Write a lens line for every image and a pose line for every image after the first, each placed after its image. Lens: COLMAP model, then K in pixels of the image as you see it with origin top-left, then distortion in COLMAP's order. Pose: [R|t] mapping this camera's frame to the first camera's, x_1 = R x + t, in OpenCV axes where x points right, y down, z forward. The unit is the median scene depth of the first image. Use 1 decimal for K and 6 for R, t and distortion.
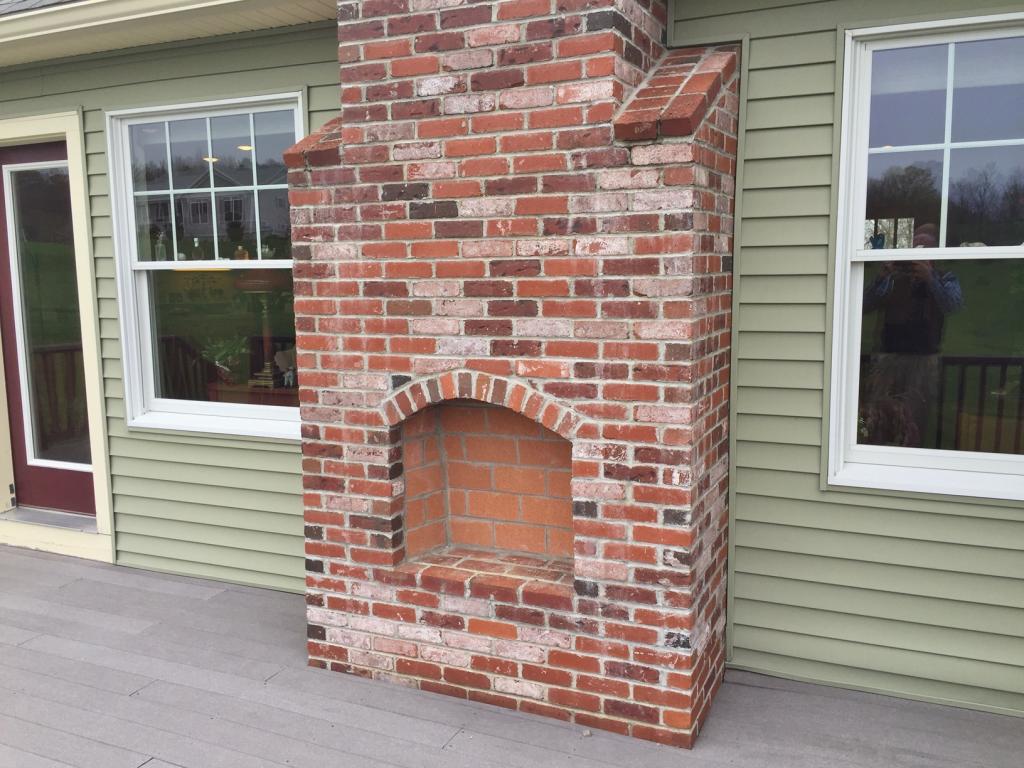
lens RADIAL K [[885.8, 0, 511.4], [0, 885.8, 385.6], [0, 0, 1]] dist [0.065203, 0.000628]
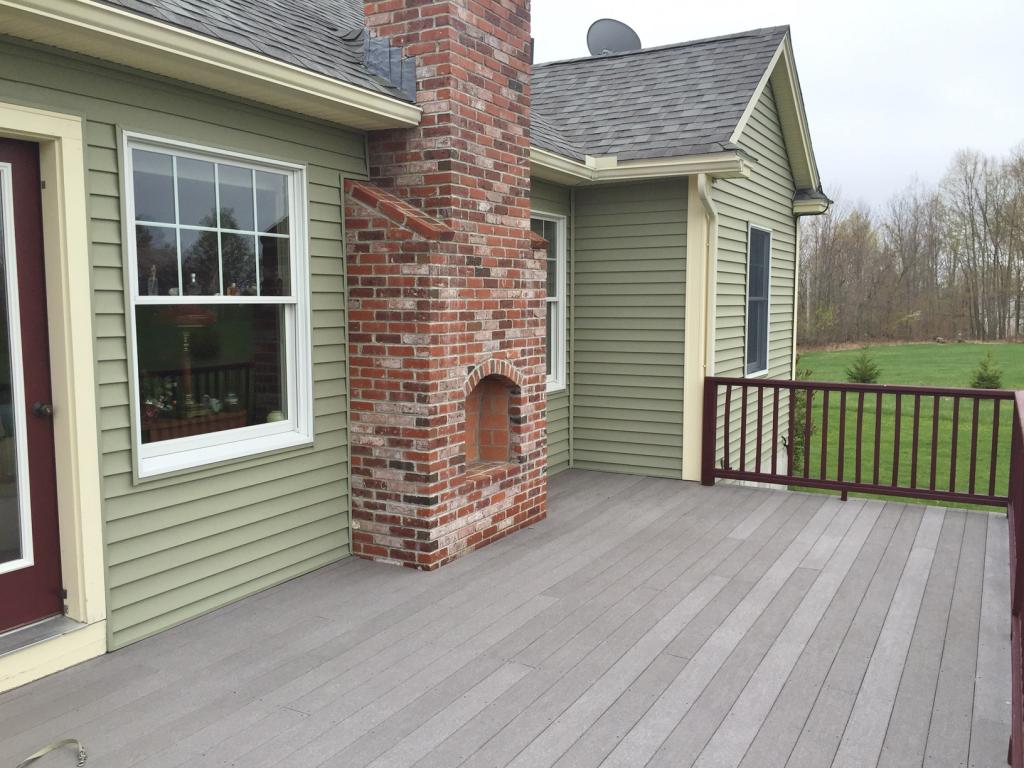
lens RADIAL K [[885.8, 0, 511.1], [0, 885.8, 385.5], [0, 0, 1]] dist [0.065203, 0.000628]
pose [[0.079987, -0.084345, 0.993221, -1.873812], [0.133764, 0.988309, 0.073156, -0.091384], [-0.987780, 0.127006, 0.090334, 0.791874]]
